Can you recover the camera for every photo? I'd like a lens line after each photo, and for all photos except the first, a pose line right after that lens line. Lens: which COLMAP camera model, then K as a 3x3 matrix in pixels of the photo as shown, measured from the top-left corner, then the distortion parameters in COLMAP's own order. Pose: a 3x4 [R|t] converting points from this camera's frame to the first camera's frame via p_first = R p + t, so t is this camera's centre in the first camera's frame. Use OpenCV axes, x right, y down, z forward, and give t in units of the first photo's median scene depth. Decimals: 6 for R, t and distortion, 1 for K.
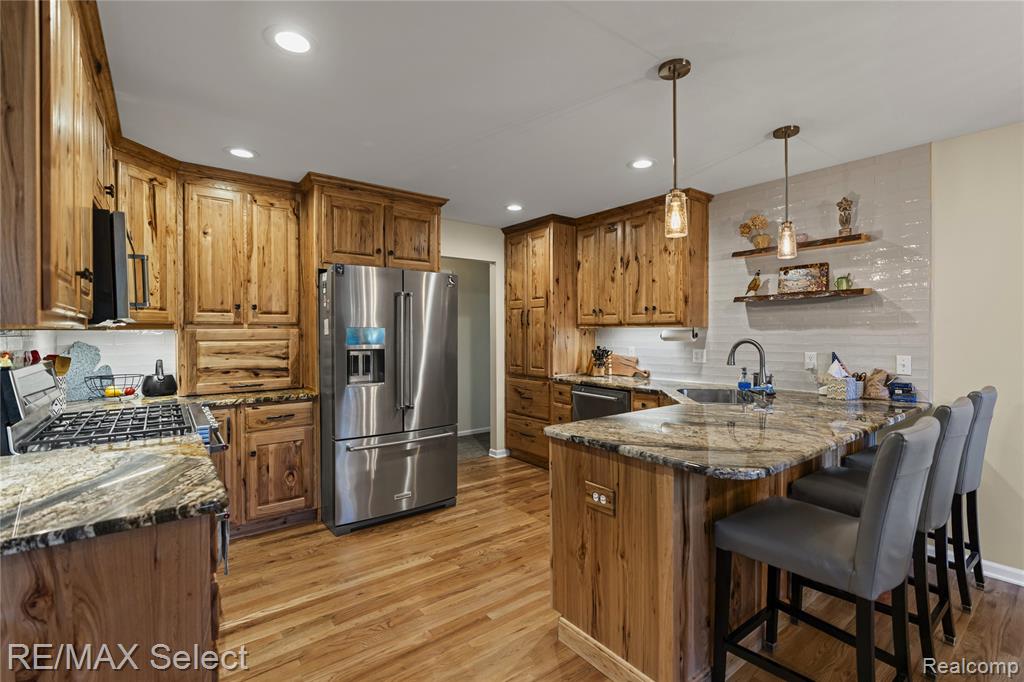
lens RADIAL K [[464.3, 0, 512.0], [0, 464.3, 341.0], [0, 0, 1]] dist [-0.002172, 0.000072]
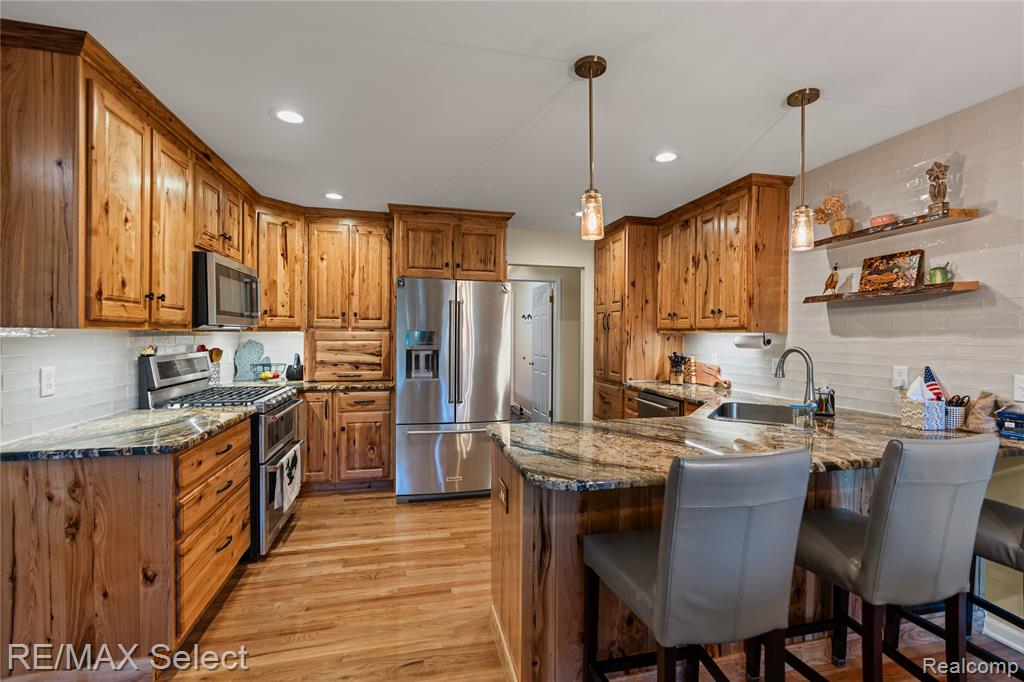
lens RADIAL K [[454.3, 0, 512.0], [0, 454.3, 343.3], [0, 0, 1]] dist [-0.002469, -0.000046]
pose [[0.912198, 0.016498, -0.409418, 0.346625], [-0.017558, 0.999845, 0.001171, -0.003027], [0.409374, 0.006121, 0.912346, 0.039343]]
